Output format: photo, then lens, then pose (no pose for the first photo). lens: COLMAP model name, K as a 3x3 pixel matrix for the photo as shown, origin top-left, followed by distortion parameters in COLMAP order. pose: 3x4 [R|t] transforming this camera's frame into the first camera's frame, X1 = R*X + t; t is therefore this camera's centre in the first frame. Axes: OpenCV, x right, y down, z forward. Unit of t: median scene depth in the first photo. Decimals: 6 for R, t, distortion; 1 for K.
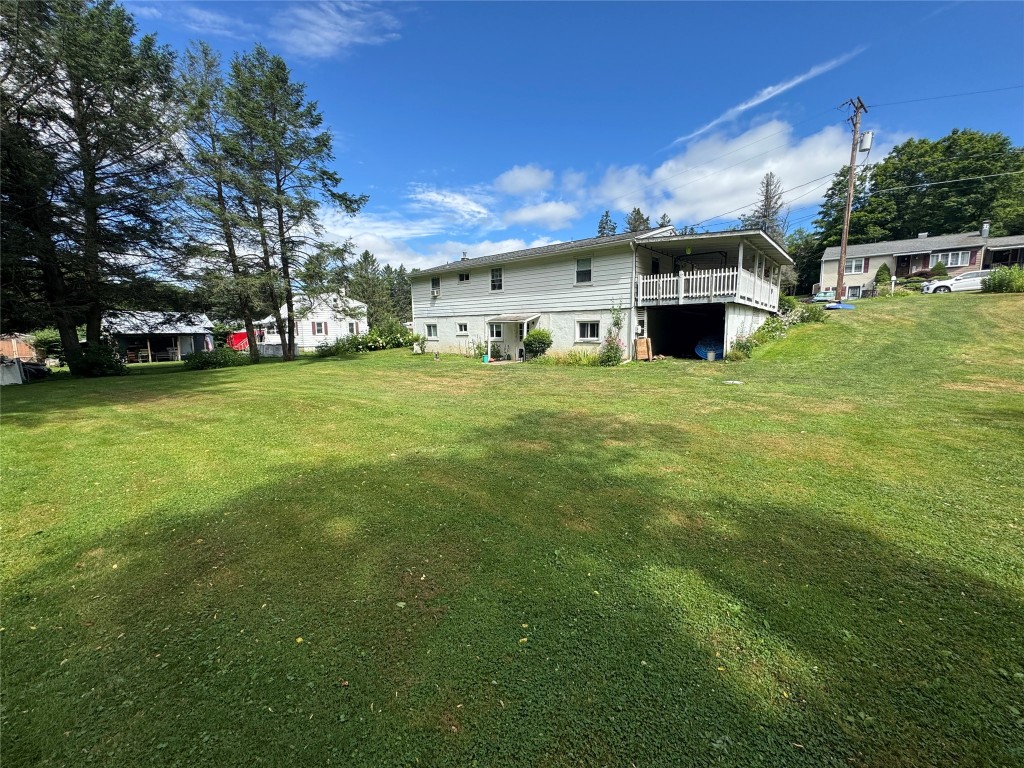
lens RADIAL K [[408.0, 0, 512.0], [0, 408.0, 381.1], [0, 0, 1]] dist [-0.002665, 0.000196]
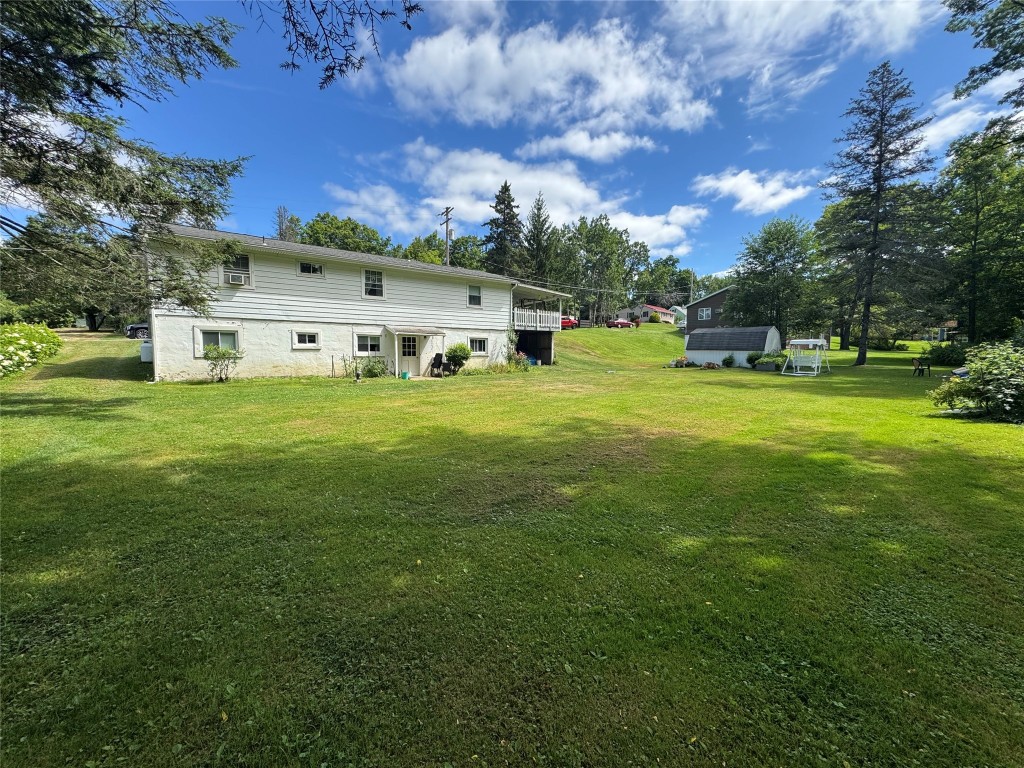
lens RADIAL K [[408.0, 0, 512.0], [0, 408.0, 381.1], [0, 0, 1]] dist [-0.002665, 0.000196]
pose [[0.177000, -0.065006, 0.982062, -0.850072], [0.117015, 0.992129, 0.044582, -0.054382], [-0.977230, 0.107024, 0.183213, 0.601006]]
